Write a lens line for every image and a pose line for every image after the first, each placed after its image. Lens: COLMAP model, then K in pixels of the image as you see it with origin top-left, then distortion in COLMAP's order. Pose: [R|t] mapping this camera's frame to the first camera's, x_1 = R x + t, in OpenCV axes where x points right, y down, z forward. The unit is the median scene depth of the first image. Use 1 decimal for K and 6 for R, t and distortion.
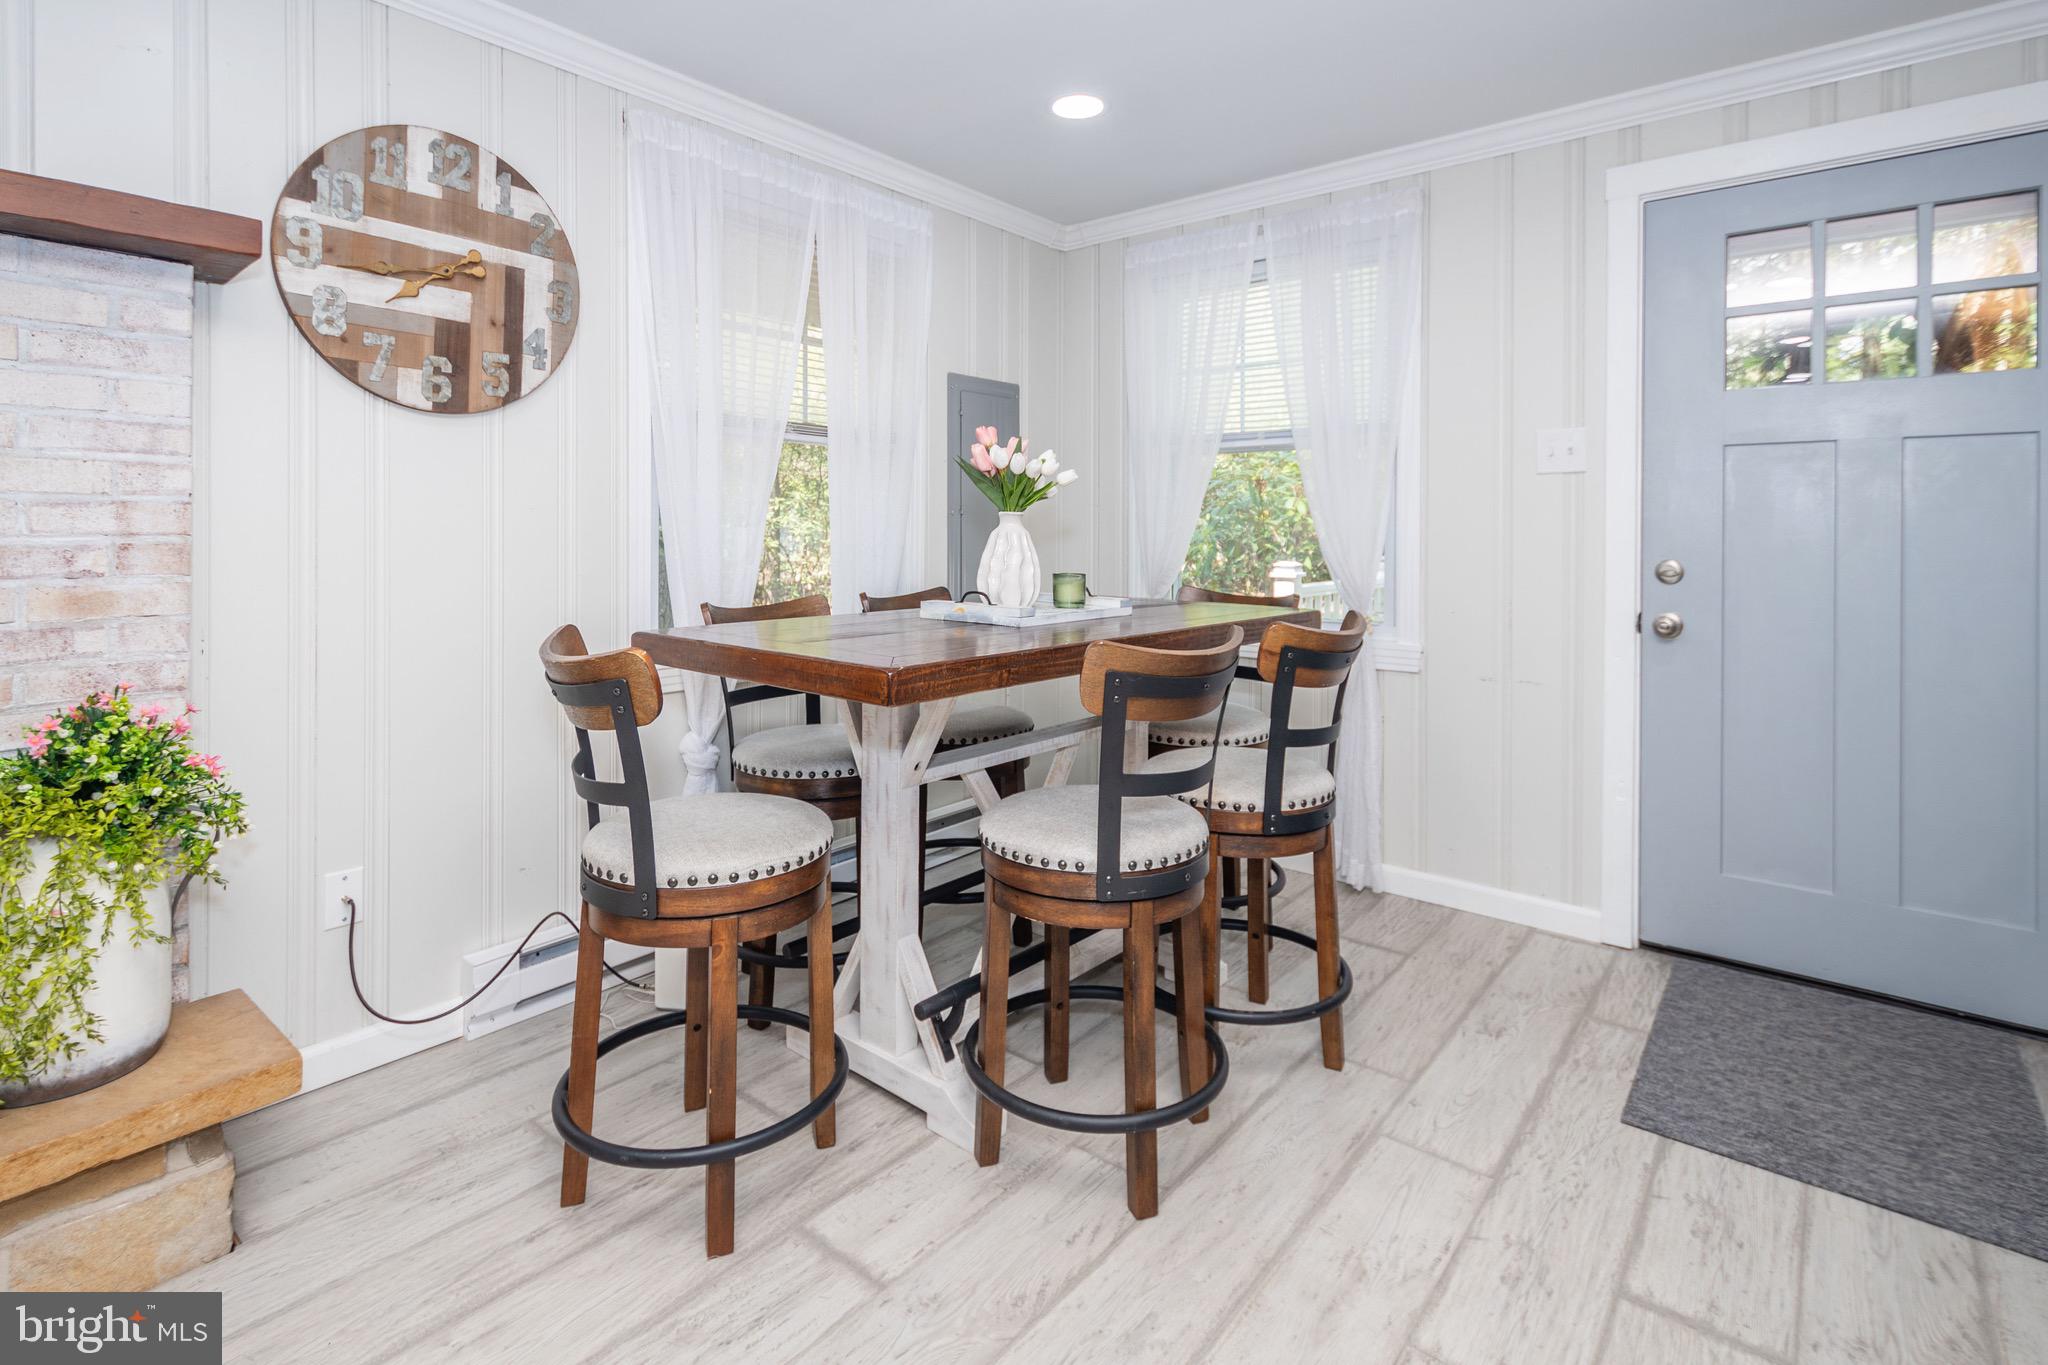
lens RADIAL K [[995.7, 0, 1000.0], [0, 995.7, 522.6], [0, 0, 1]] dist [0.010934, 0.000682]
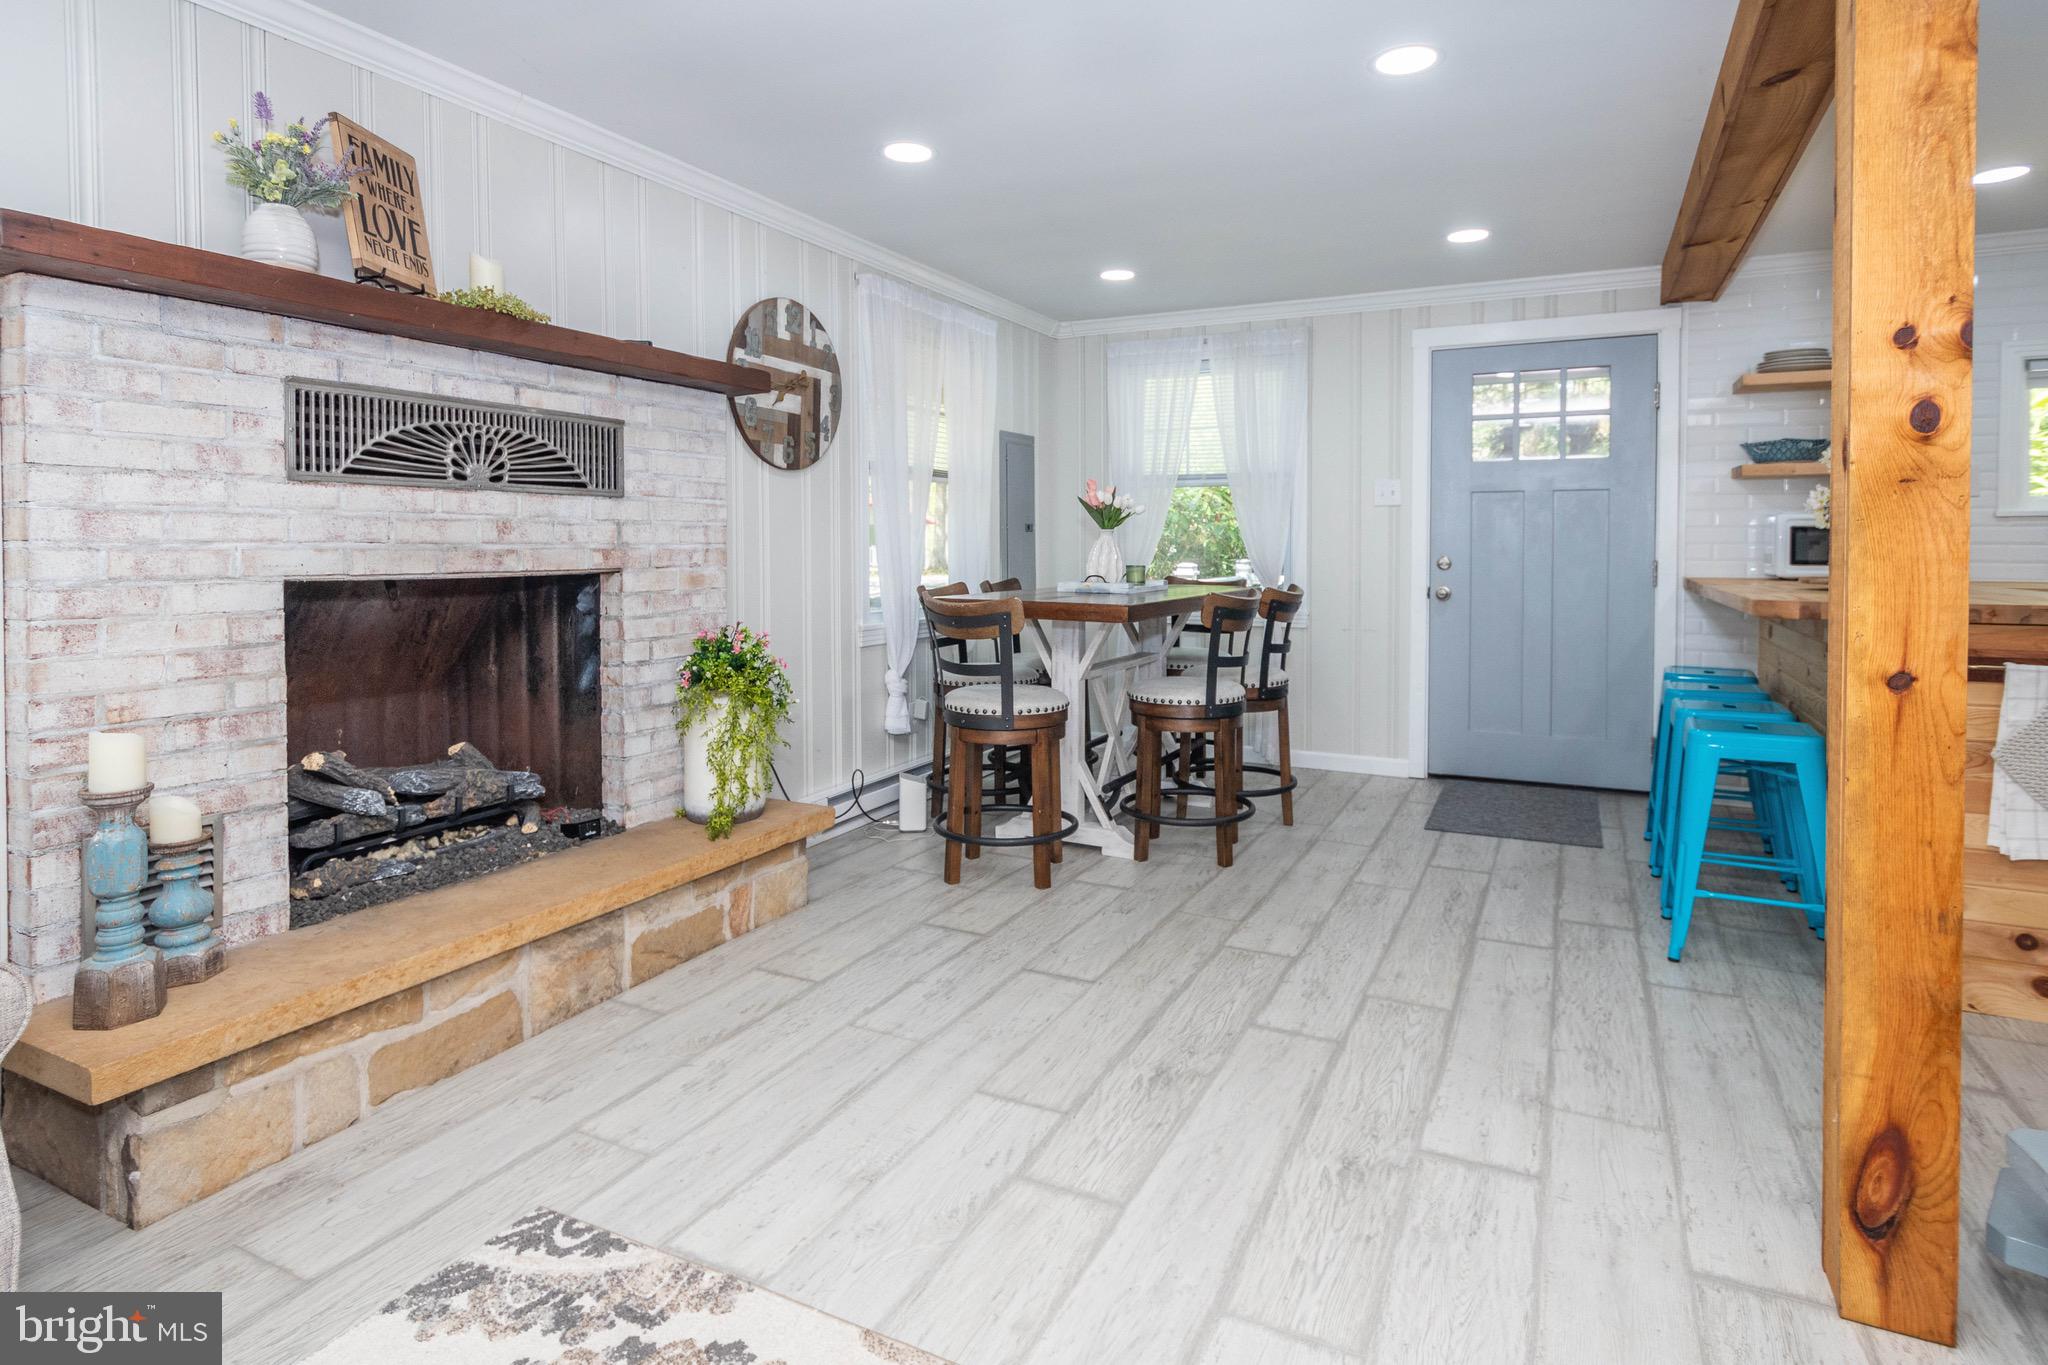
lens RADIAL K [[1103.1, 0, 1013.7], [0, 1103.1, 535.2], [0, 0, 1]] dist [-0.000859, -0.000027]
pose [[0.973825, -0.000424, 0.227299, -0.576445], [-0.000614, 0.999990, 0.004498, -0.009390], [-0.227298, -0.004520, 0.973815, -0.811818]]
